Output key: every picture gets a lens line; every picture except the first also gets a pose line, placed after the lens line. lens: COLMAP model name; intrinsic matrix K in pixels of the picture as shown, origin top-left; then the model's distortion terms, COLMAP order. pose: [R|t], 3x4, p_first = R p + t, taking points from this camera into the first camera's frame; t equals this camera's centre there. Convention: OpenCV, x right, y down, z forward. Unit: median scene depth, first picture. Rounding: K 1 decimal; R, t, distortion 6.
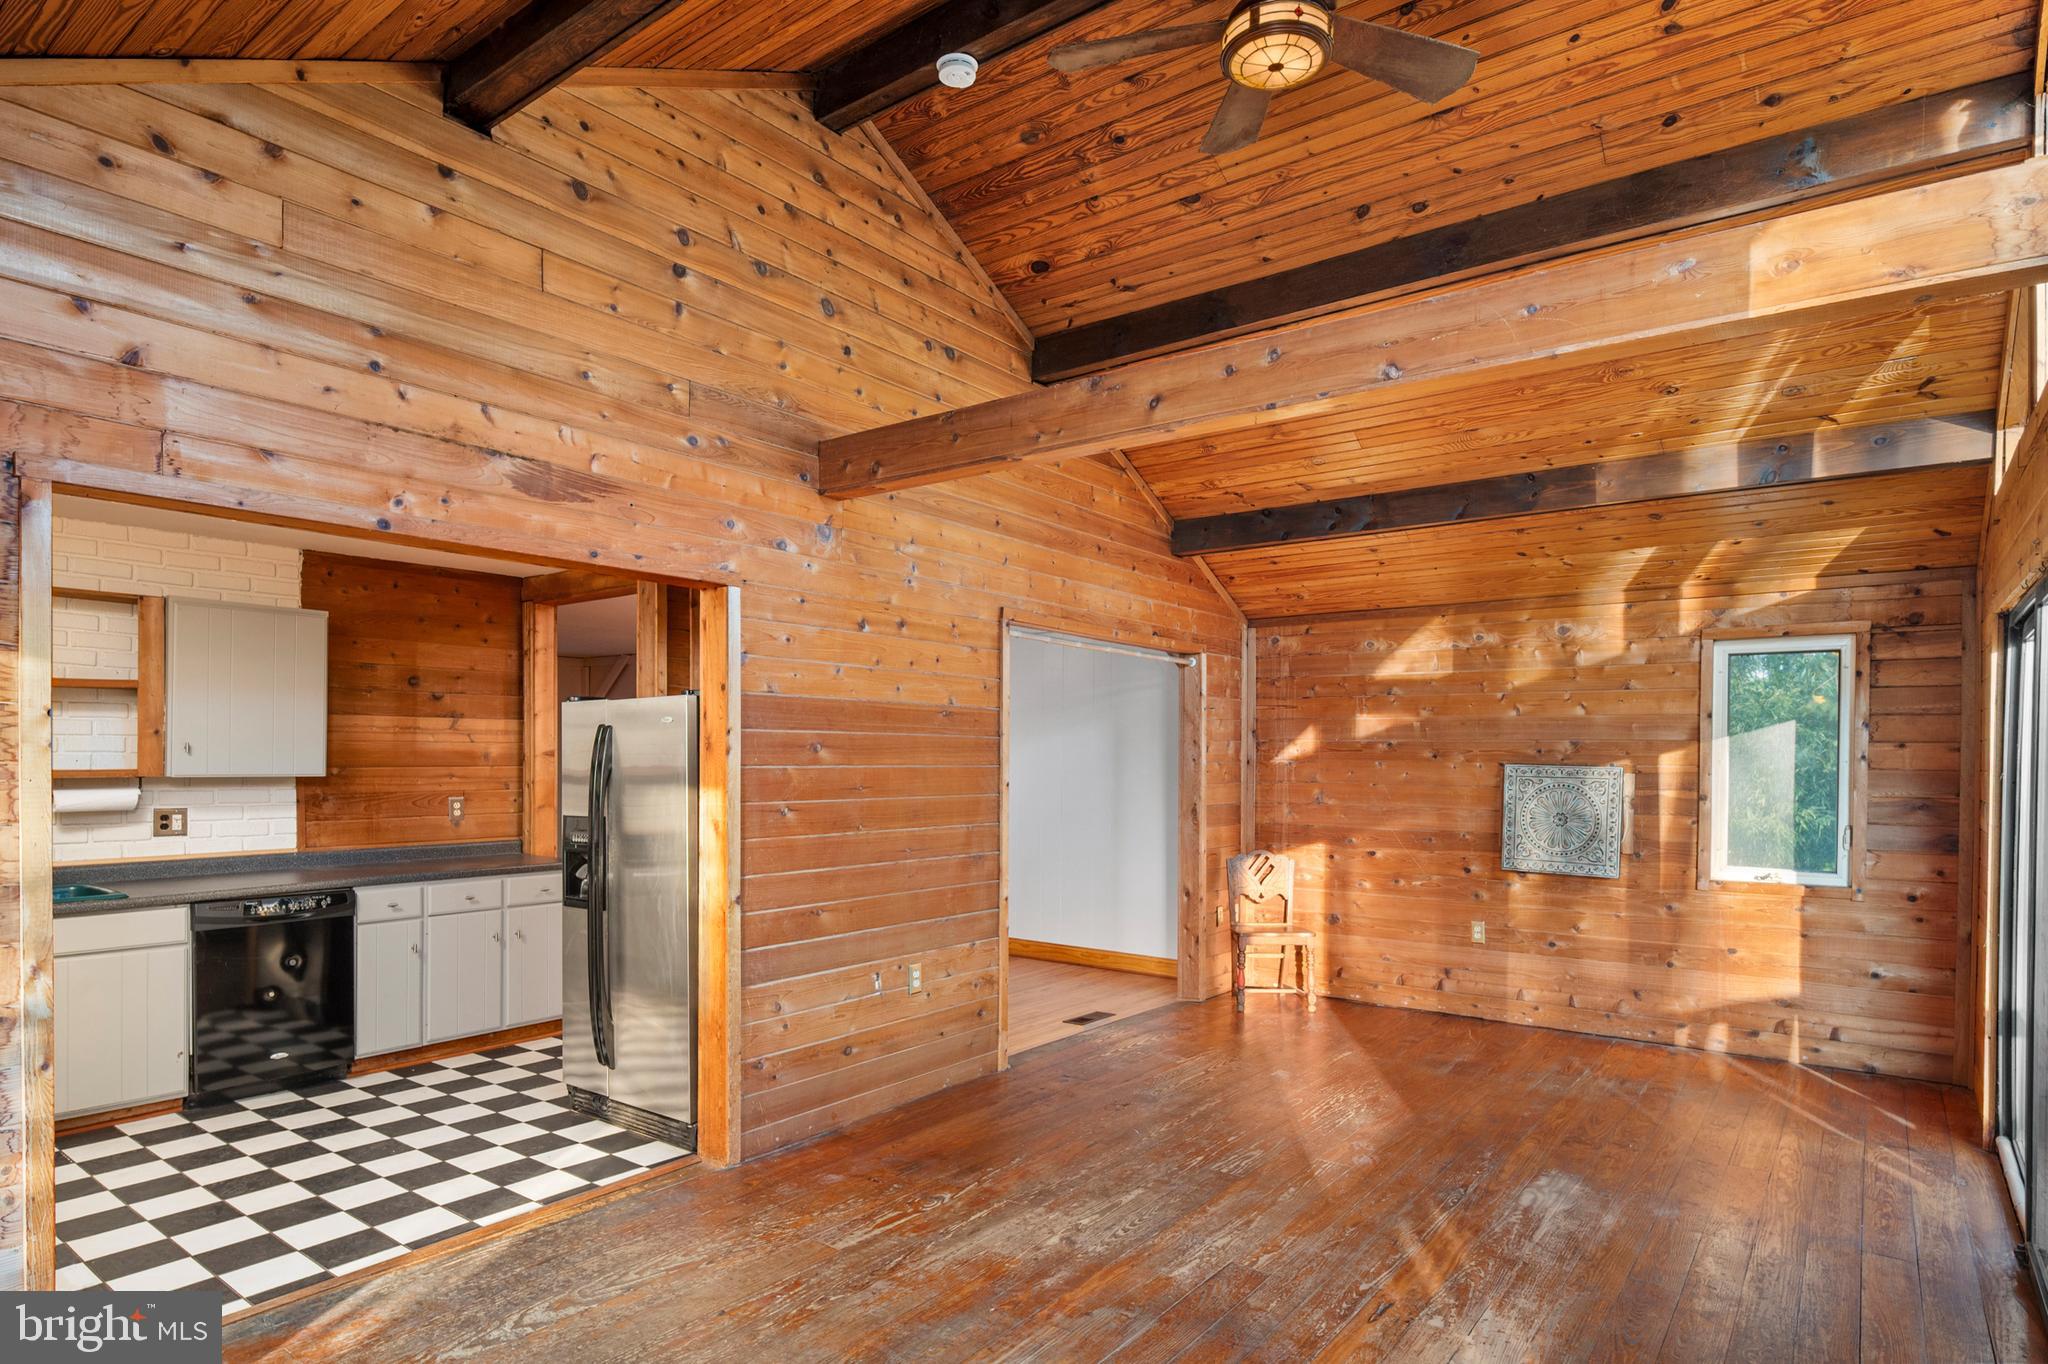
lens RADIAL K [[1113.2, 0, 1016.9], [0, 1113.2, 768.9], [0, 0, 1]] dist [0.002189, -0.005140]
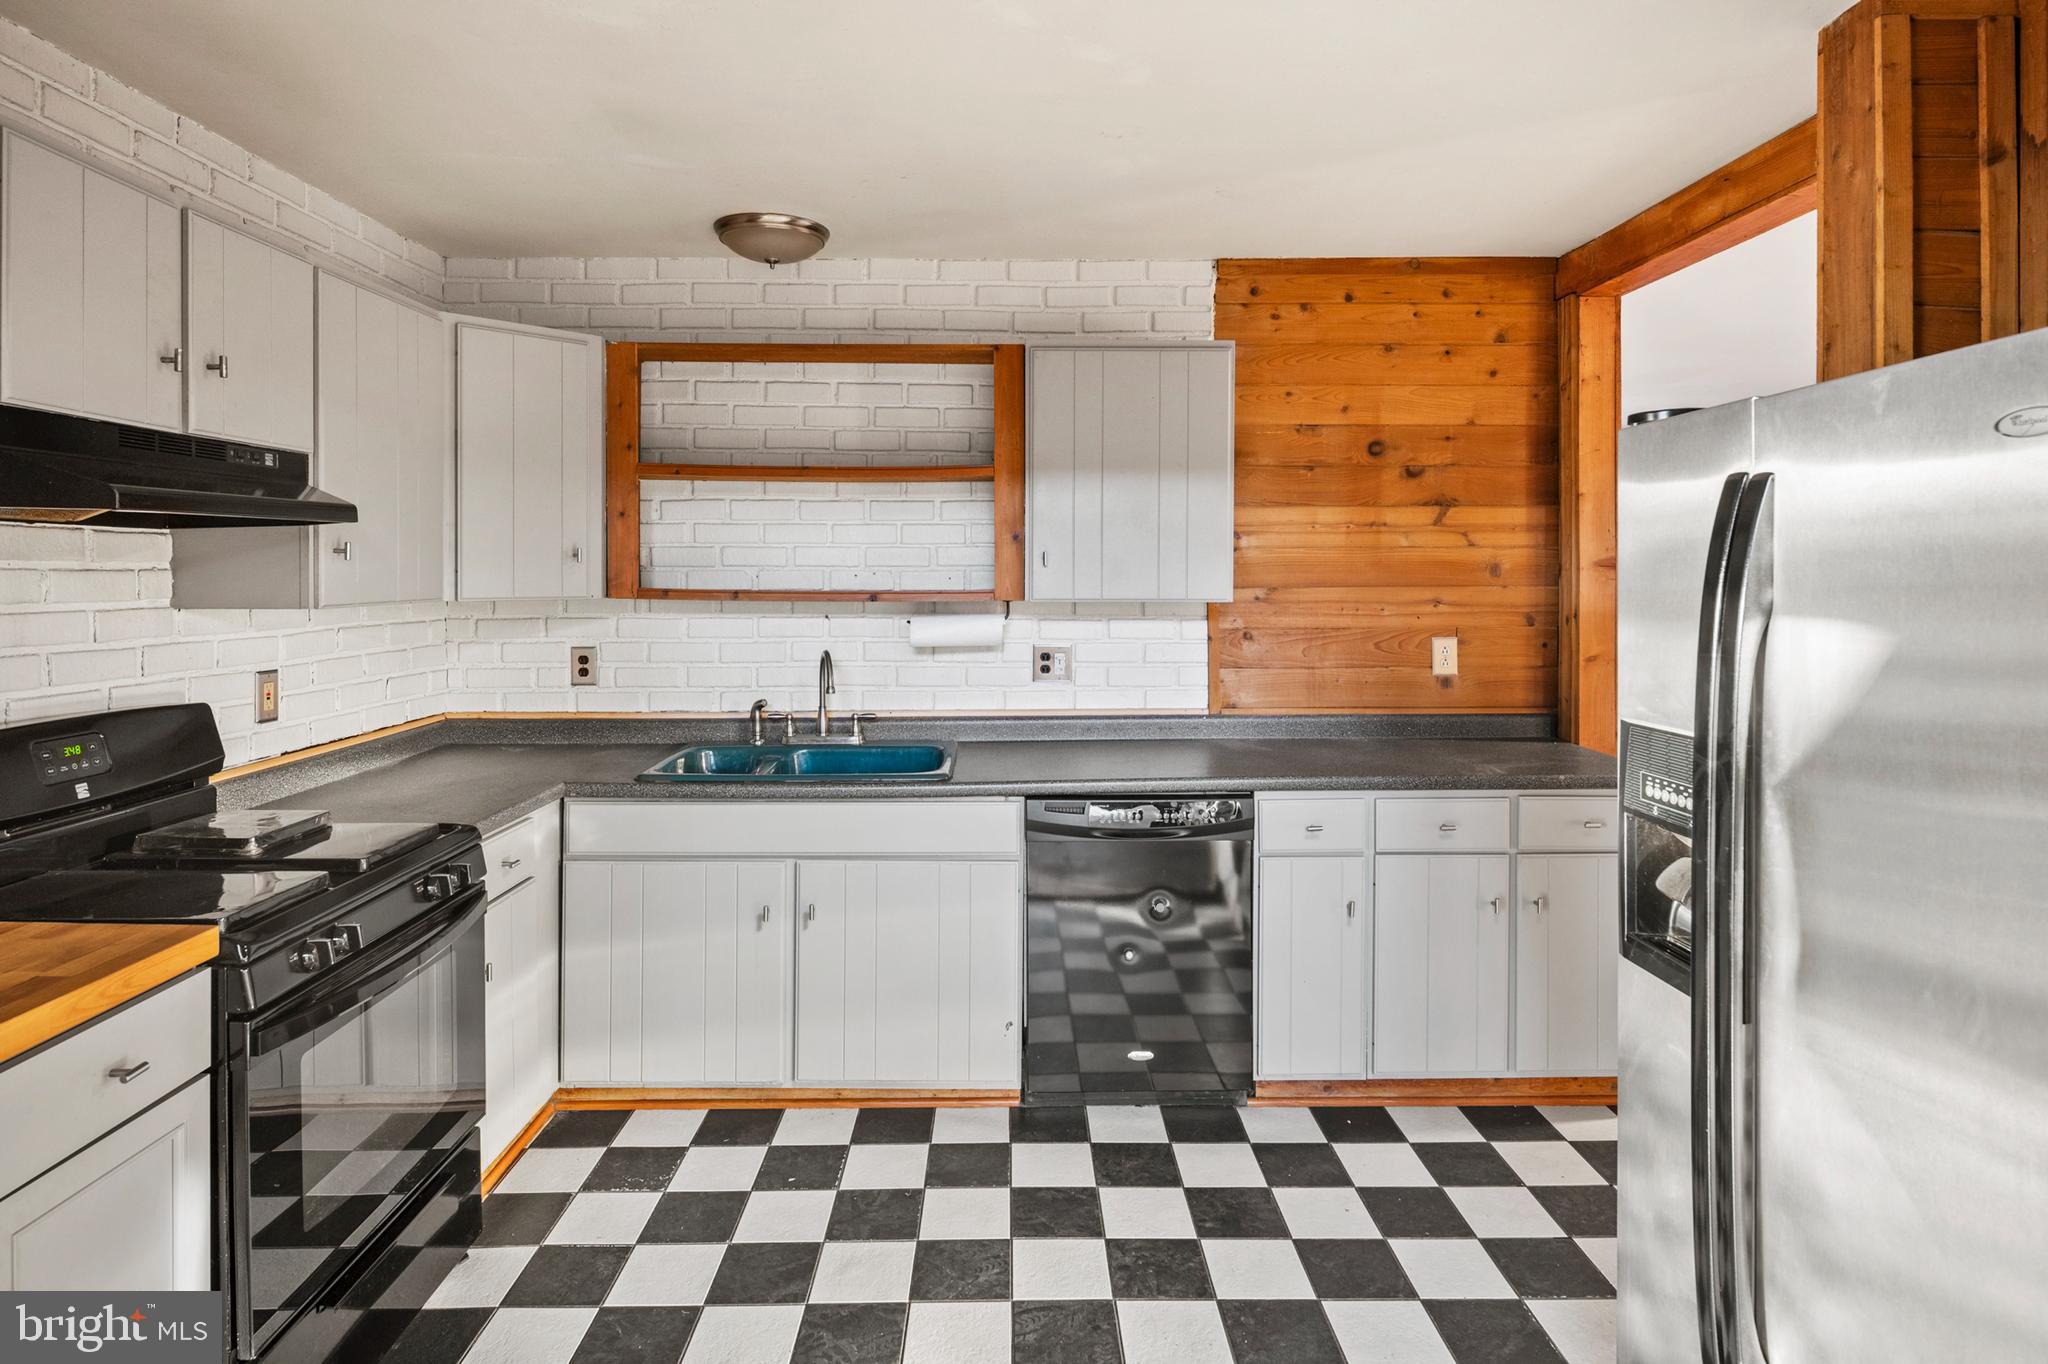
lens RADIAL K [[1113.2, 0, 1011.9], [0, 1113.2, 580.7], [0, 0, 1]] dist [0.002189, -0.005140]
pose [[0.618806, 0.001706, -0.785542, -0.186665], [-0.003887, 0.999992, -0.000890, -0.004353], [0.785534, 0.003604, 0.618808, 0.472151]]
